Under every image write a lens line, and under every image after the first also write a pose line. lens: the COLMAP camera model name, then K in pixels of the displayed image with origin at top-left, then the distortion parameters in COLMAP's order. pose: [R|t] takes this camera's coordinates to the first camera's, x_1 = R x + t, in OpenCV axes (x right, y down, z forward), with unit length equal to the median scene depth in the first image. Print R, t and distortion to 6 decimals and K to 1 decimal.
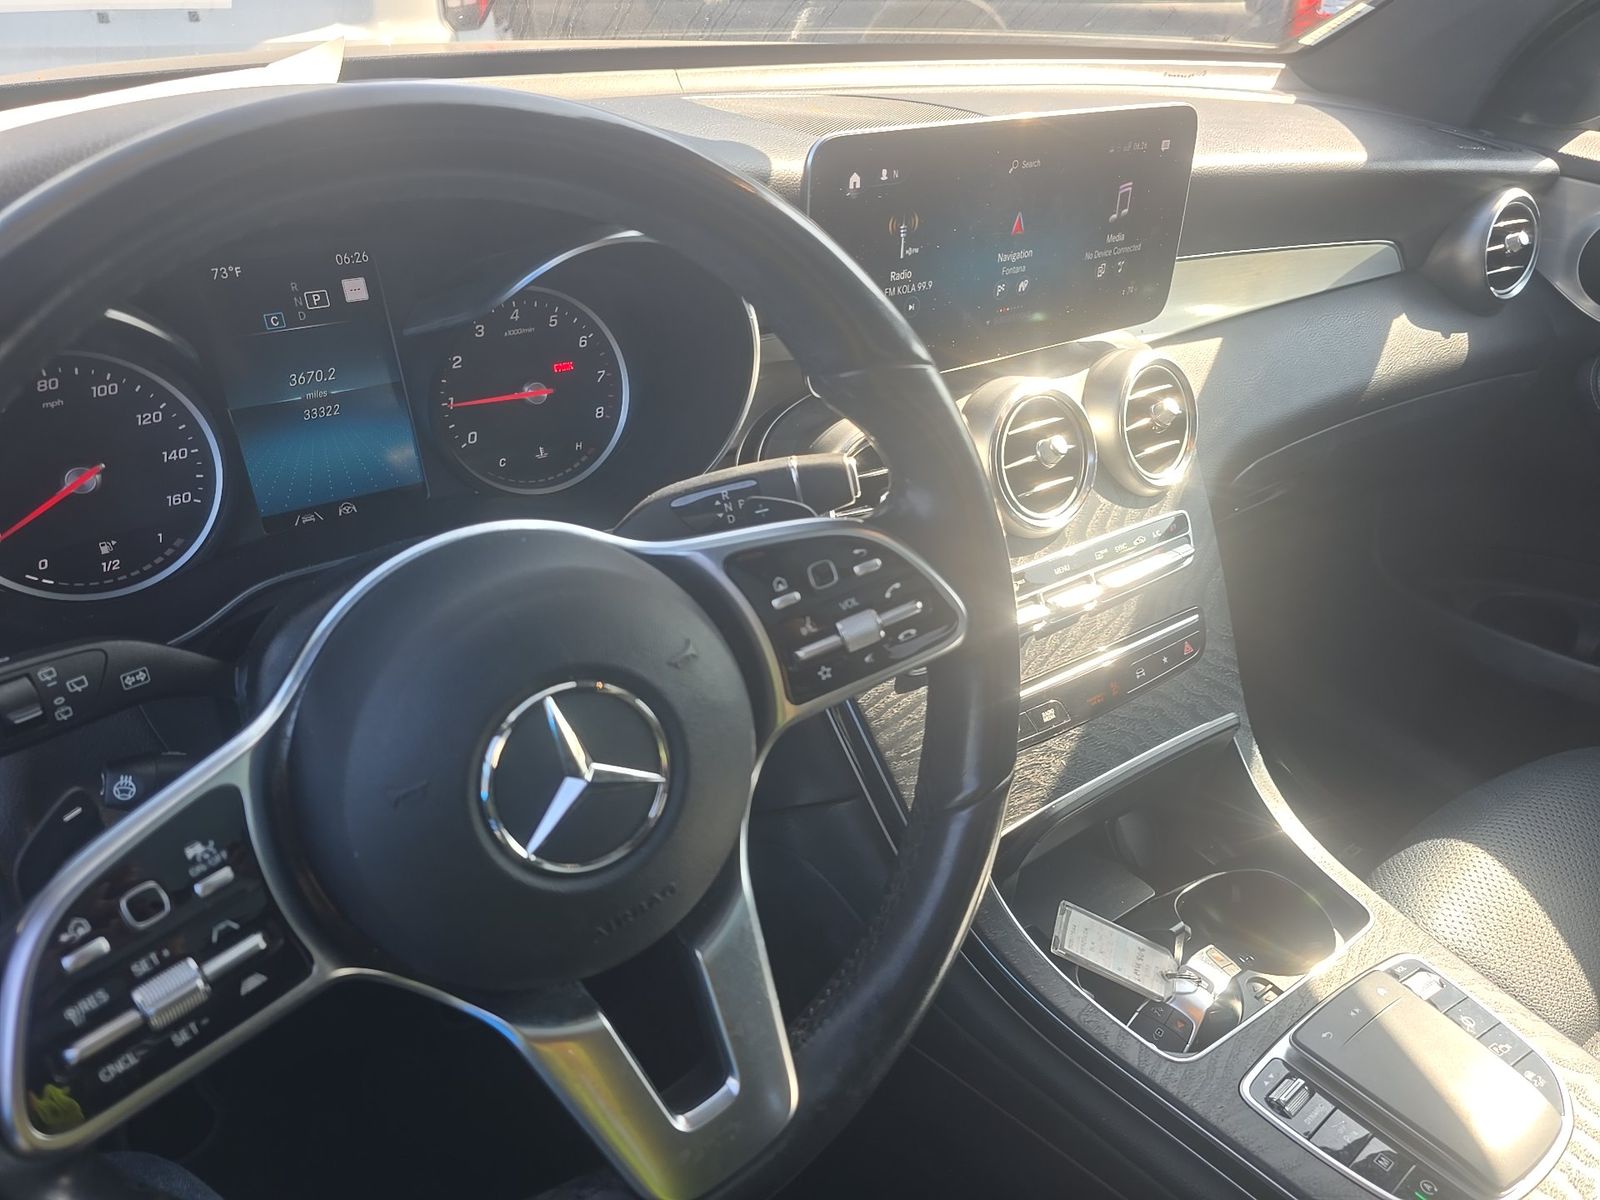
lens RADIAL K [[1105.5, 0, 800.0], [0, 1105.5, 600.0], [0, 0, 1]] dist [0.084187, -0.090769]
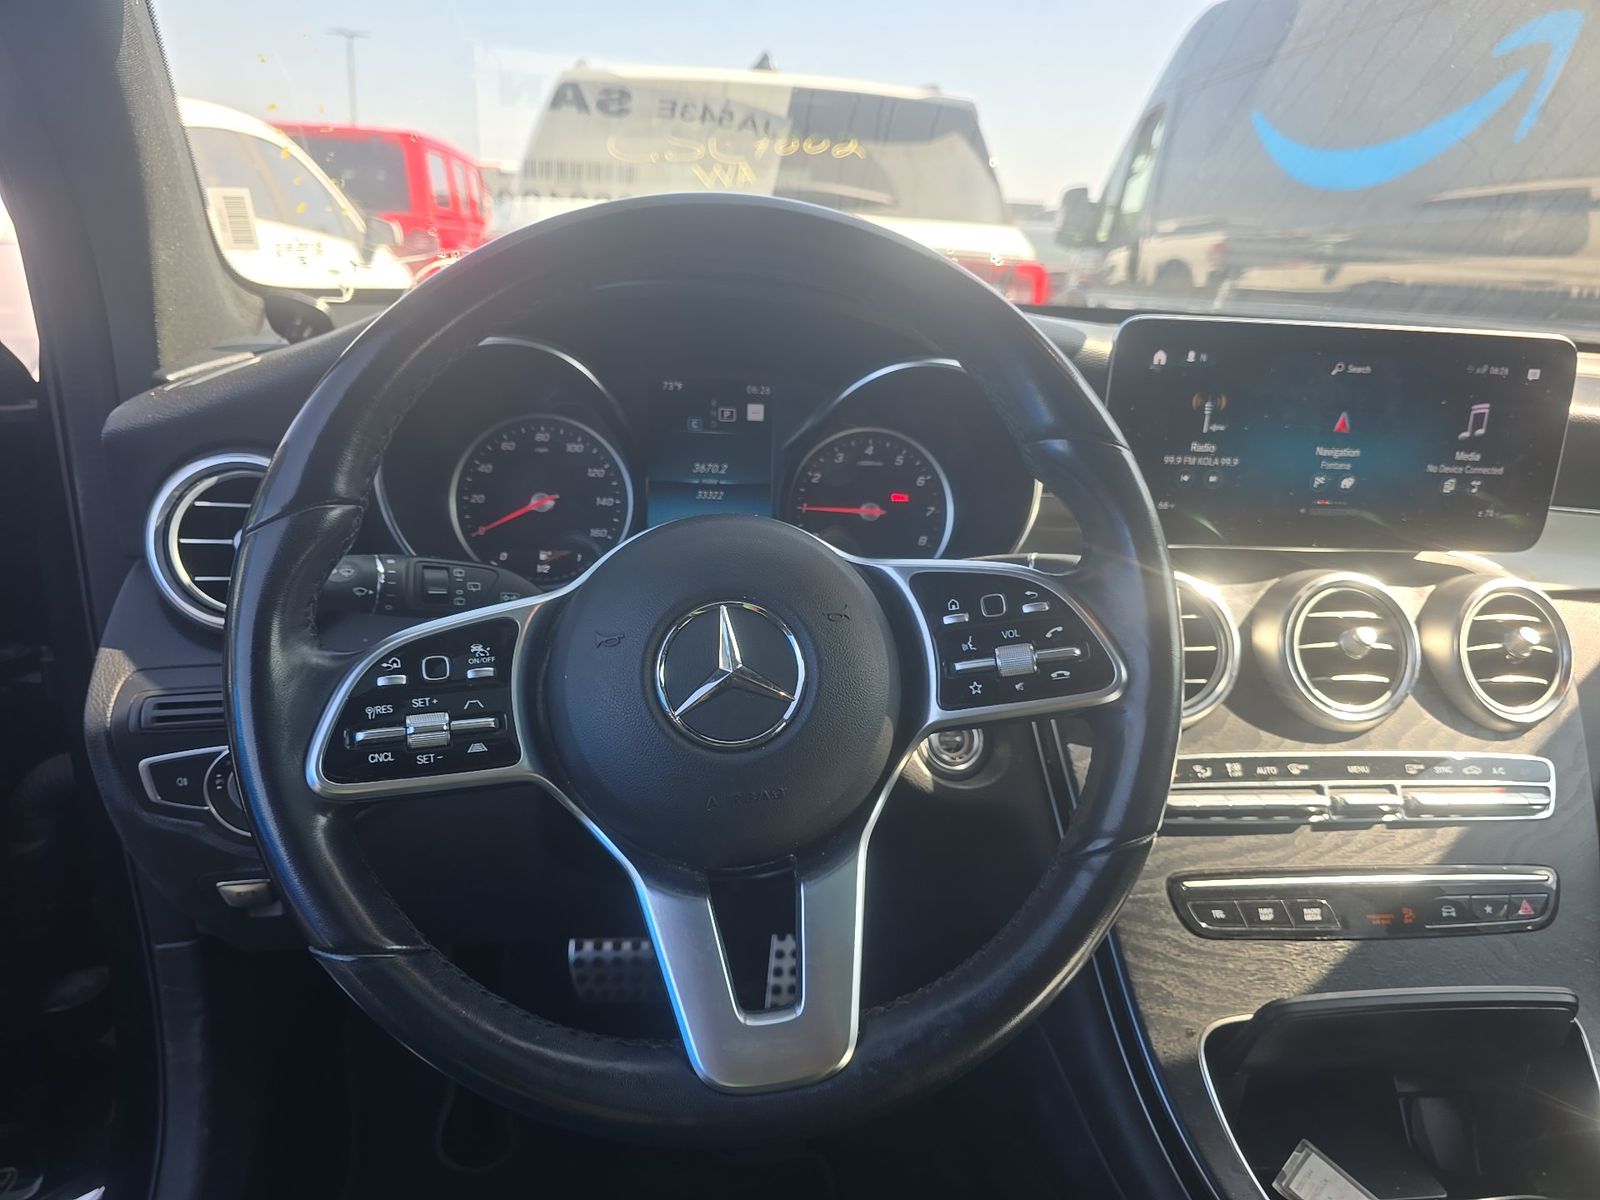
lens RADIAL K [[1141.9, 0, 800.0], [0, 1141.9, 600.0], [0, 0, 1]] dist [0.046141, -0.064586]
pose [[0.883540, 0.139434, -0.447118, 0.301021], [-0.263433, 0.937280, -0.228275, 0.238337], [0.387246, 0.319476, 0.864856, -0.090927]]
